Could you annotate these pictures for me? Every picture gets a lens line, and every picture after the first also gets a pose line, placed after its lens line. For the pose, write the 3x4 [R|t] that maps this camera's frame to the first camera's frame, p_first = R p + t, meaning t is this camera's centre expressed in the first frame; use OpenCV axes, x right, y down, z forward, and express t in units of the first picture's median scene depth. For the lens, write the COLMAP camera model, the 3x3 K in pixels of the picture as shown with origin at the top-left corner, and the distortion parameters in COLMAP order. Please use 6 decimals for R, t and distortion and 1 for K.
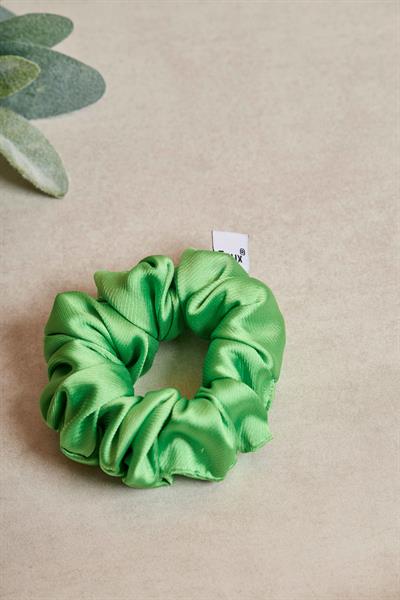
lens RADIAL K [[1643.3, 0, 200.0], [0, 1643.3, 300.0], [0, 0, 1]] dist [-0.112975, 0.090707]
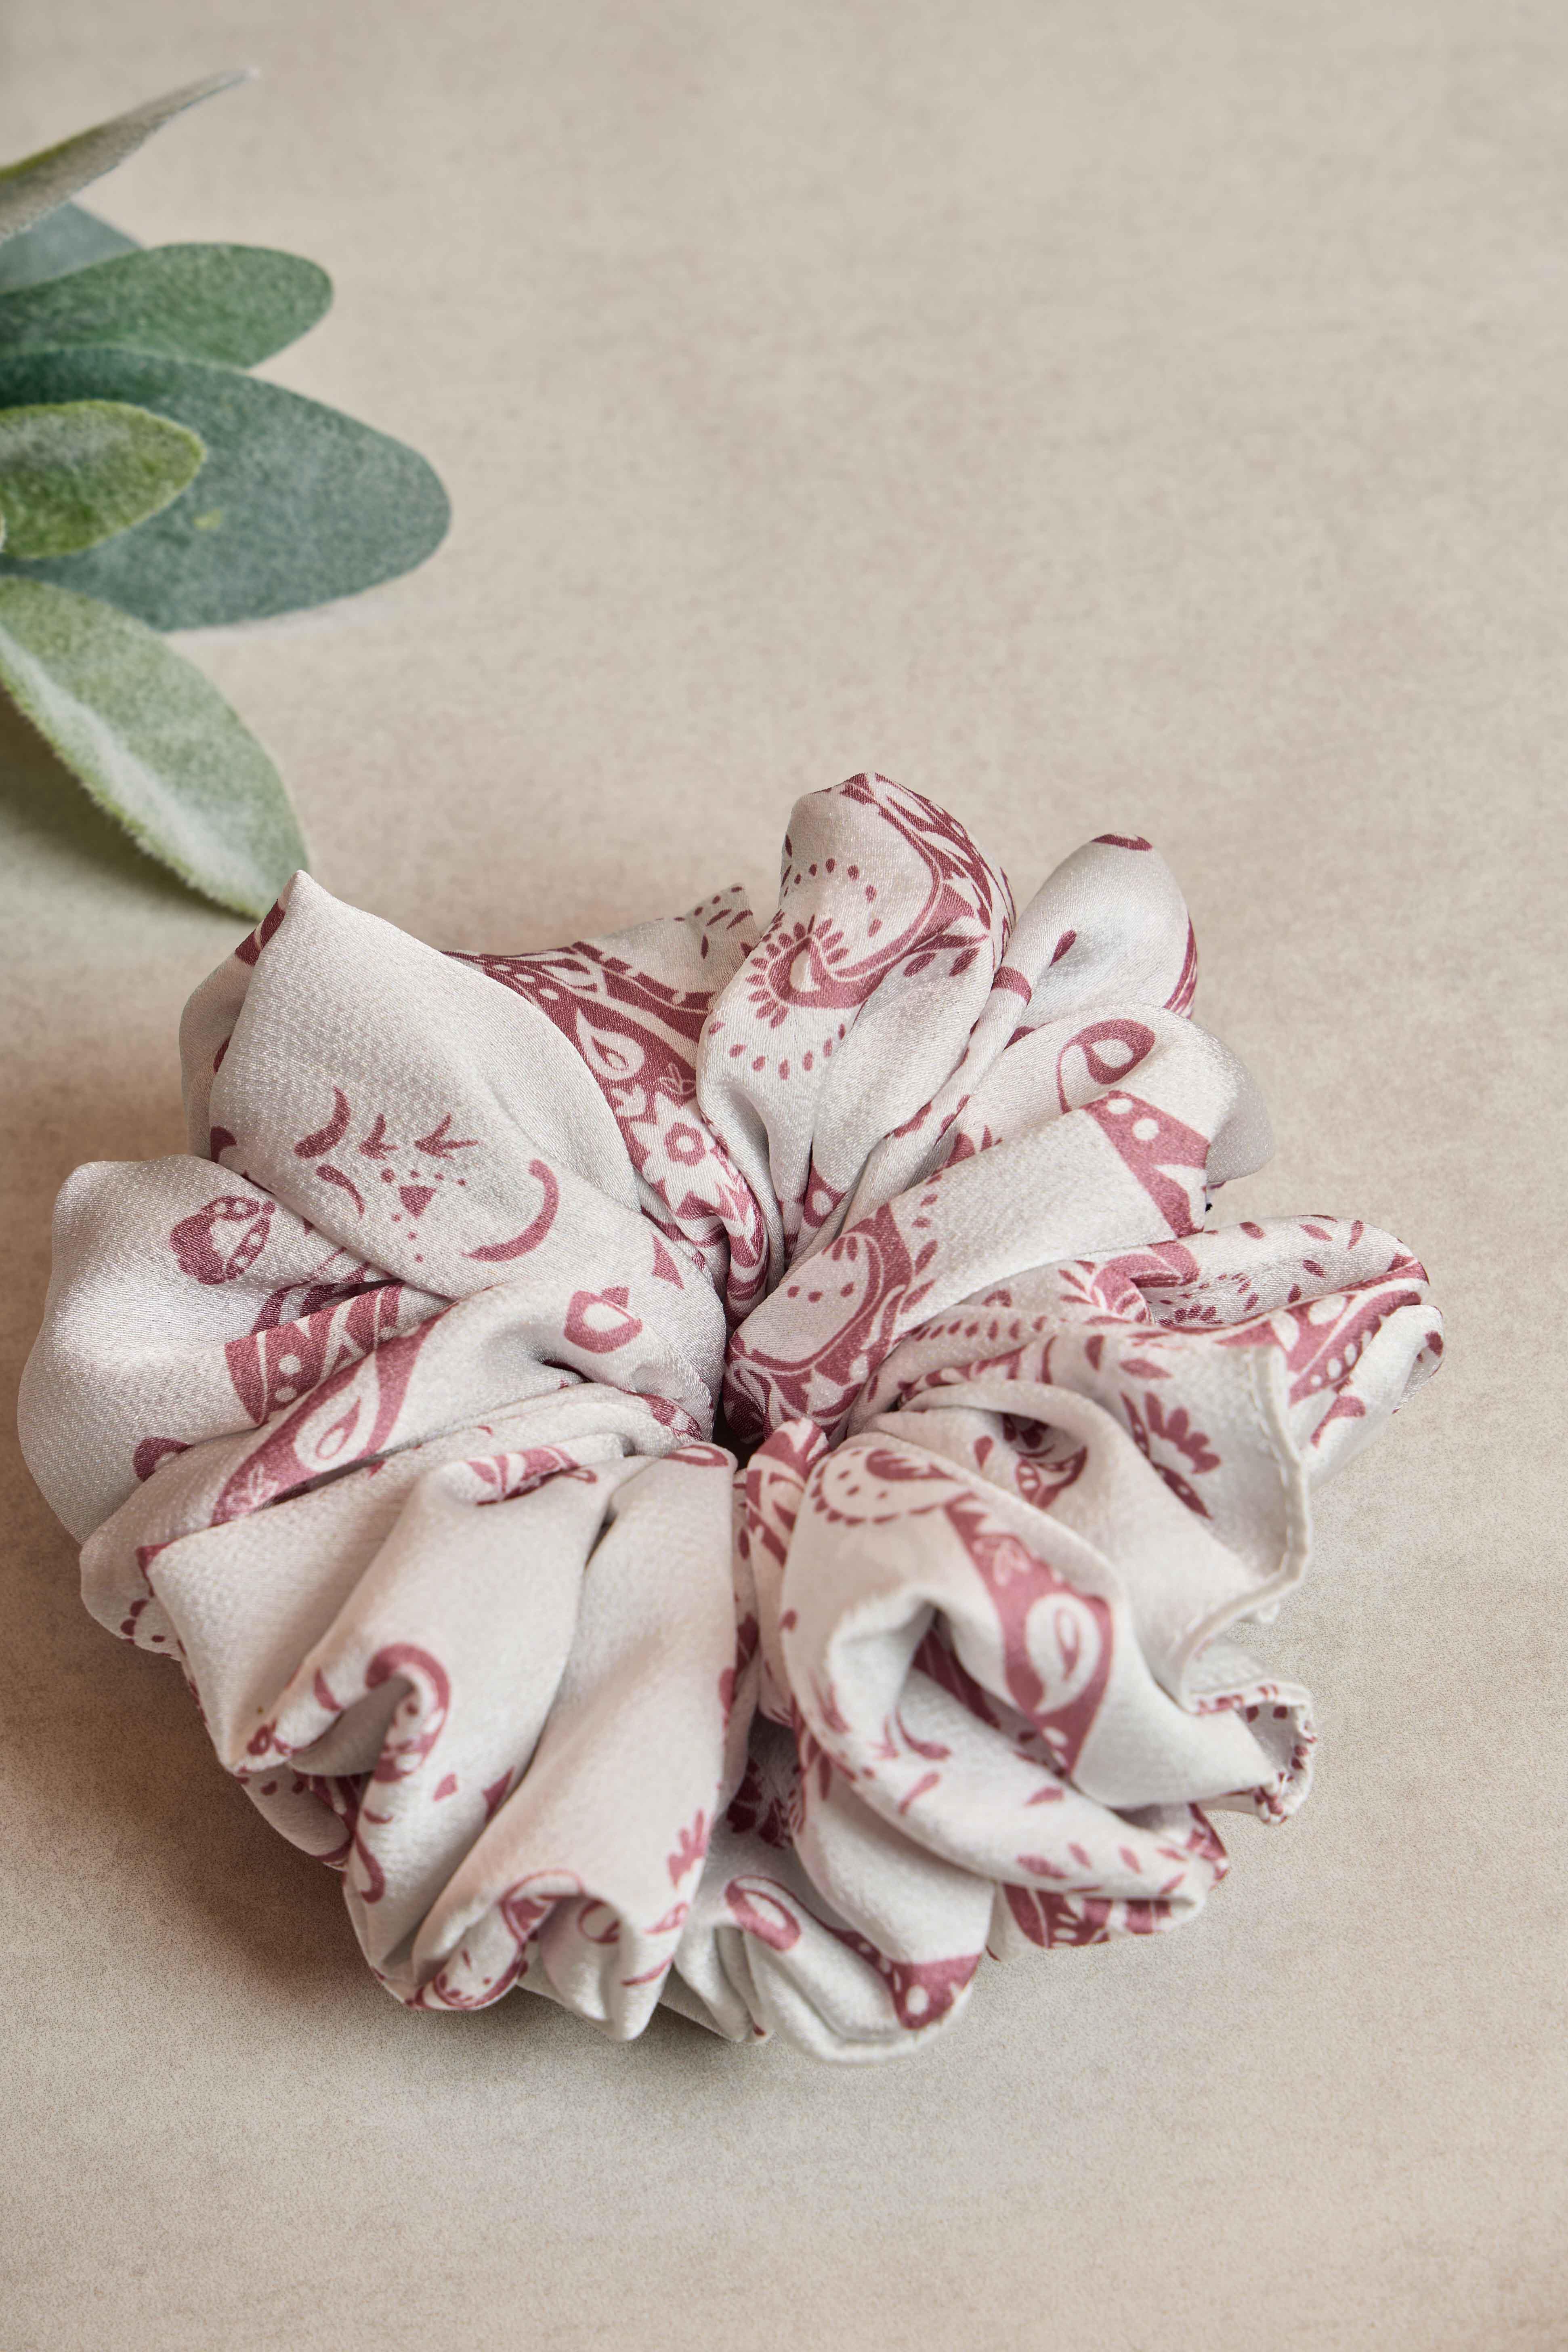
lens RADIAL K [[6983.7, 0, 784.0], [0, 6983.7, 1176.0], [0, 0, 1]] dist [-0.078988, 0.238150]
pose [[0.999518, 0.010770, -0.029132, 0.033092], [-0.011010, 0.999907, -0.008095, -0.011974], [0.029042, 0.008412, 0.999543, -0.153915]]
